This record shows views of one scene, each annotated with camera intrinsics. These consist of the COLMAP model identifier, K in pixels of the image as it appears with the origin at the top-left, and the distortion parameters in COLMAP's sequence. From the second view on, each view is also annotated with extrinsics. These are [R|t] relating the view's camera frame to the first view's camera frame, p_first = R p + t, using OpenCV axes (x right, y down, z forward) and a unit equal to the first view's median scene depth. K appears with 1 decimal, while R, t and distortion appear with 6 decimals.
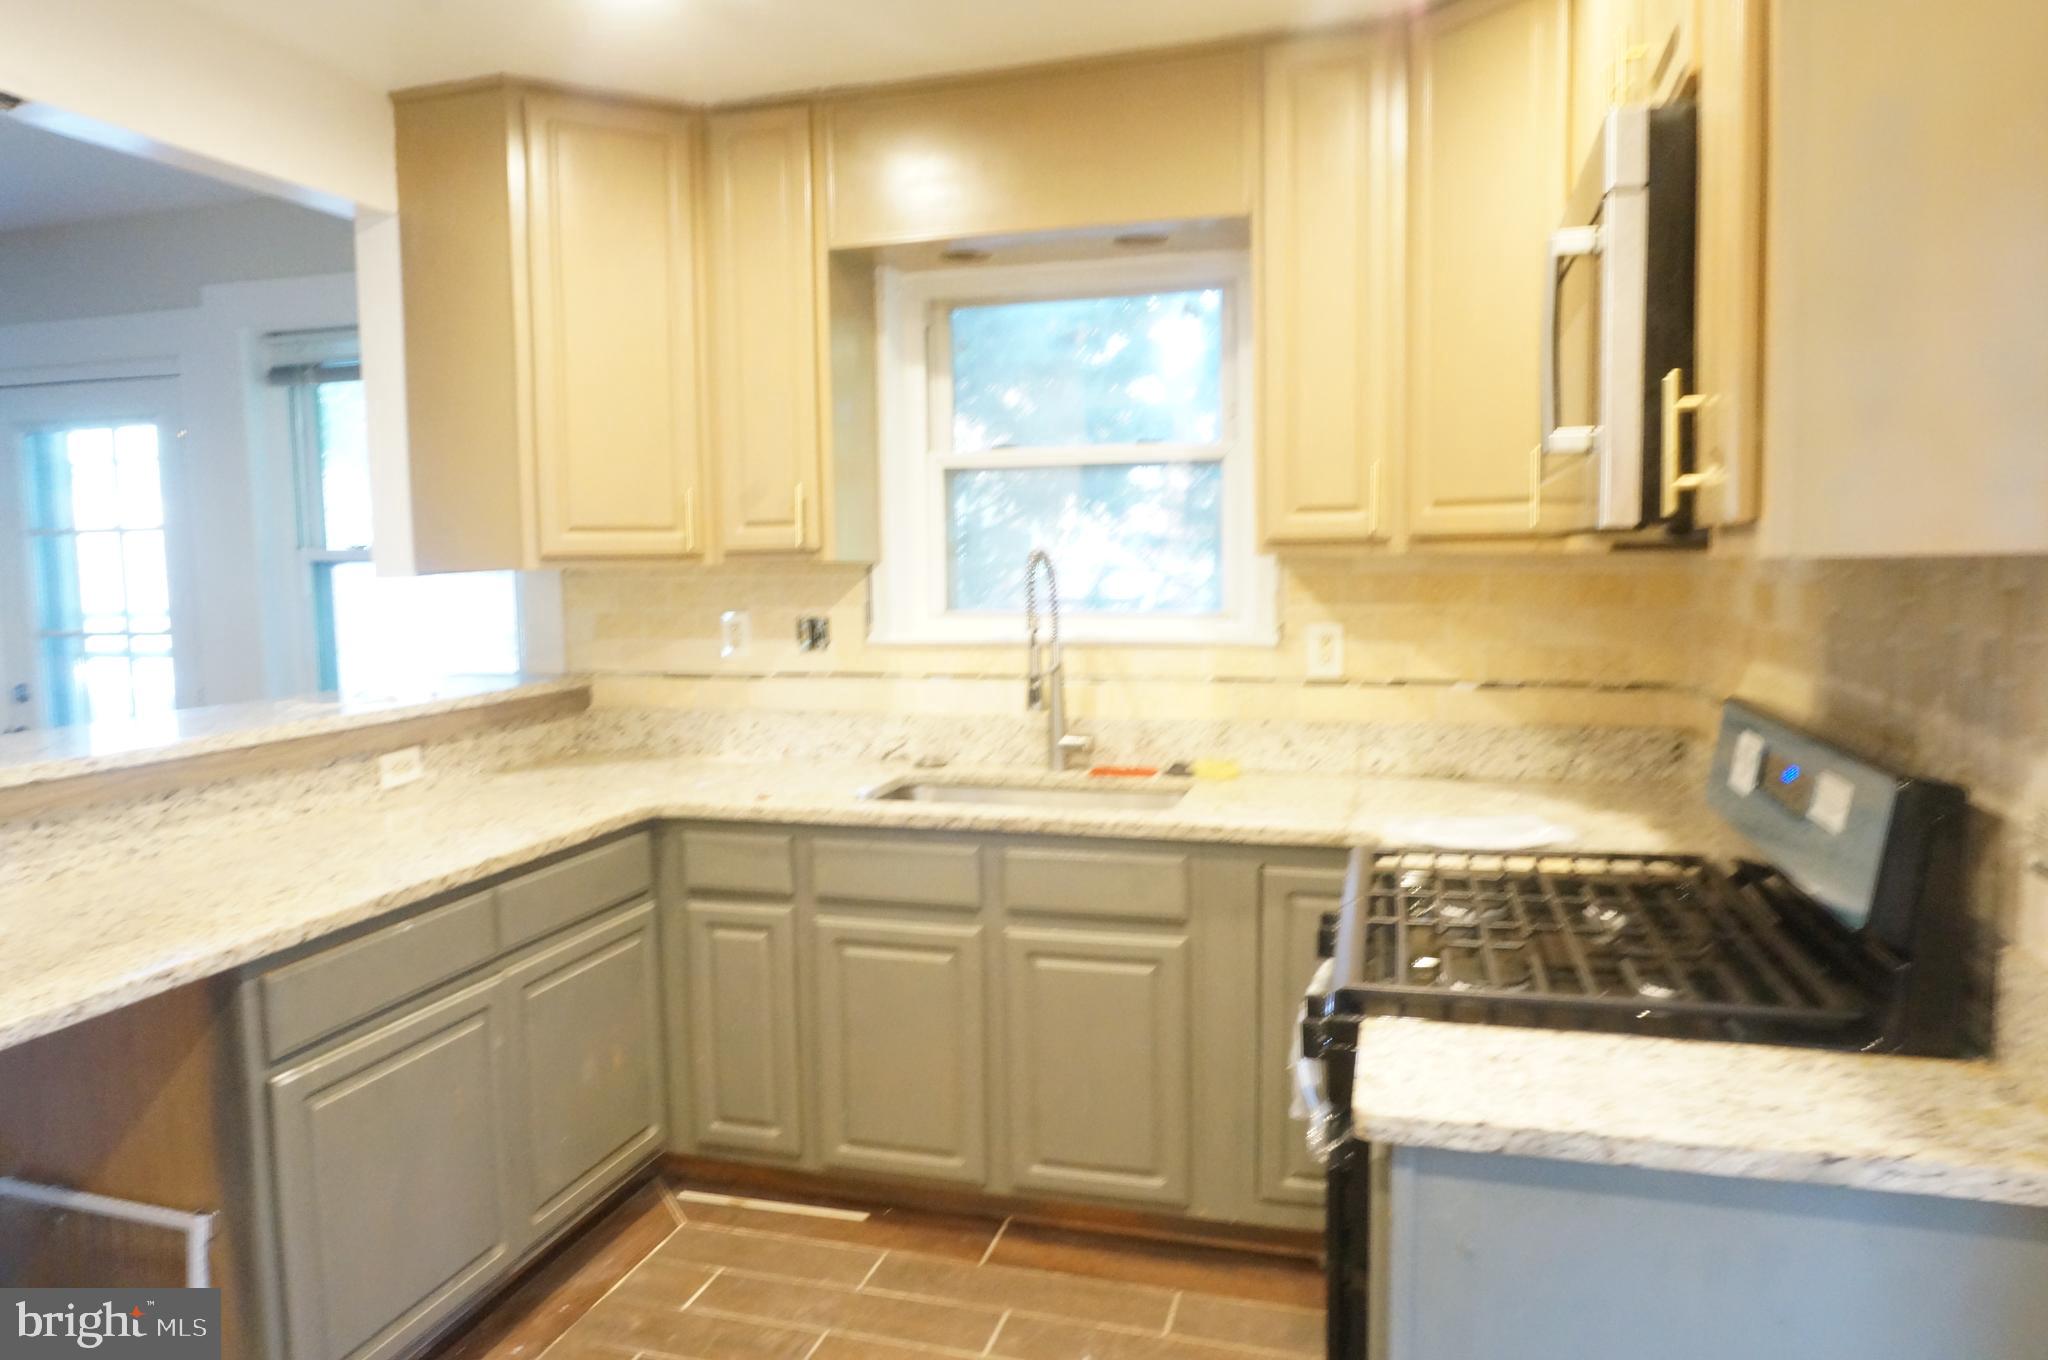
lens RADIAL K [[1364.1, 0, 1023.1], [0, 1364.1, 679.8], [0, 0, 1]] dist [-0.048817, 0.032165]
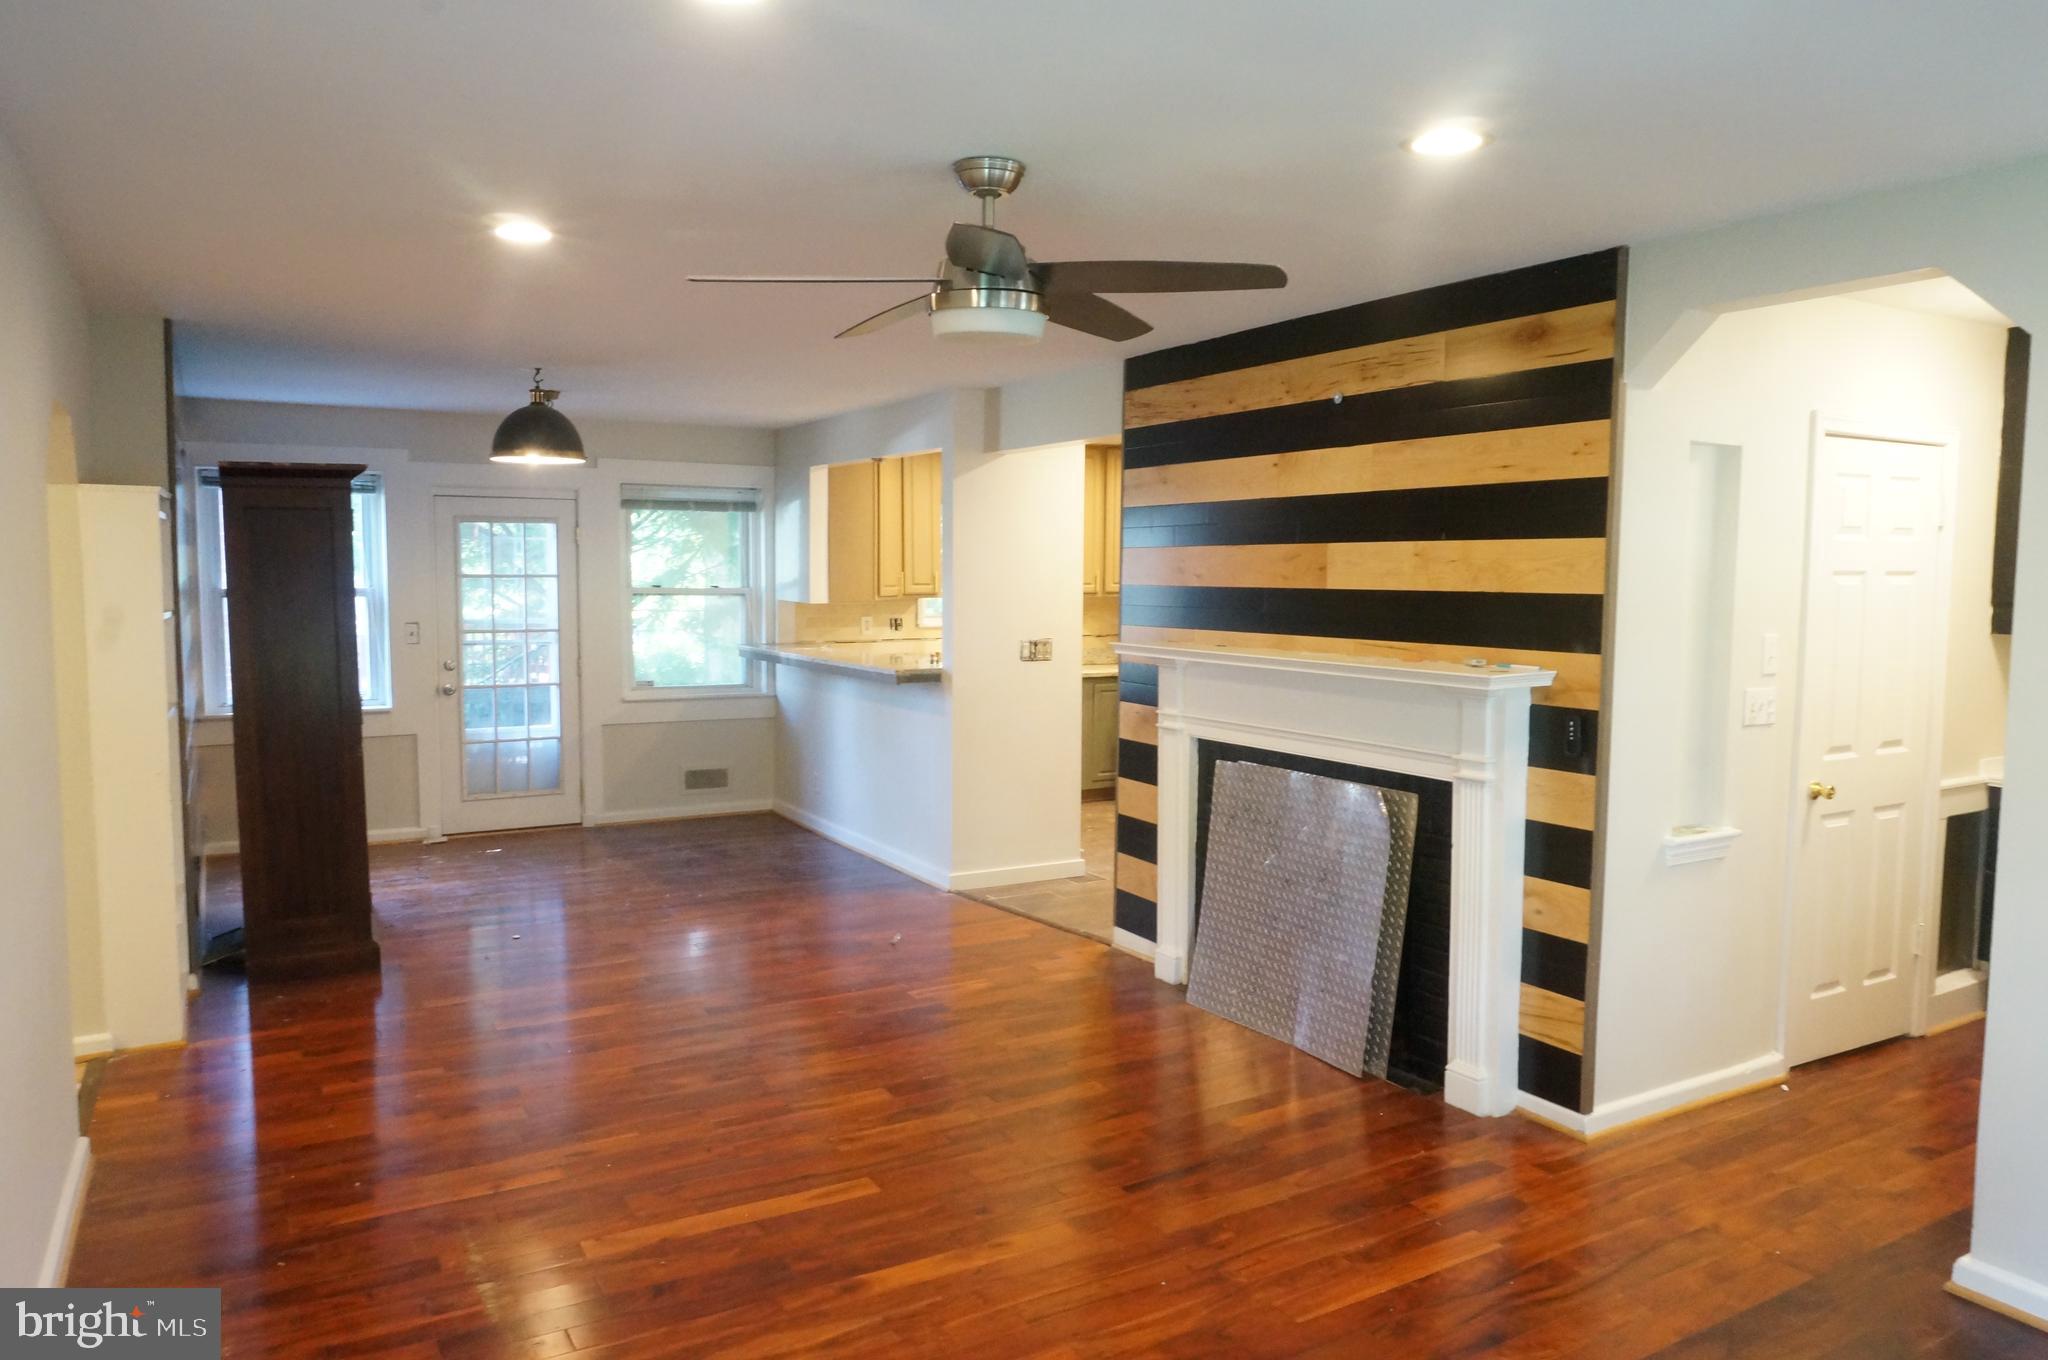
lens RADIAL K [[1364.1, 0, 1018.8], [0, 1364.1, 678.8], [0, 0, 1]] dist [-0.048817, 0.032165]
pose [[0.694376, -0.040161, 0.718491, -1.899182], [0.048487, 0.998784, 0.008969, 0.059872], [-0.717977, 0.028609, 0.695479, -1.014511]]
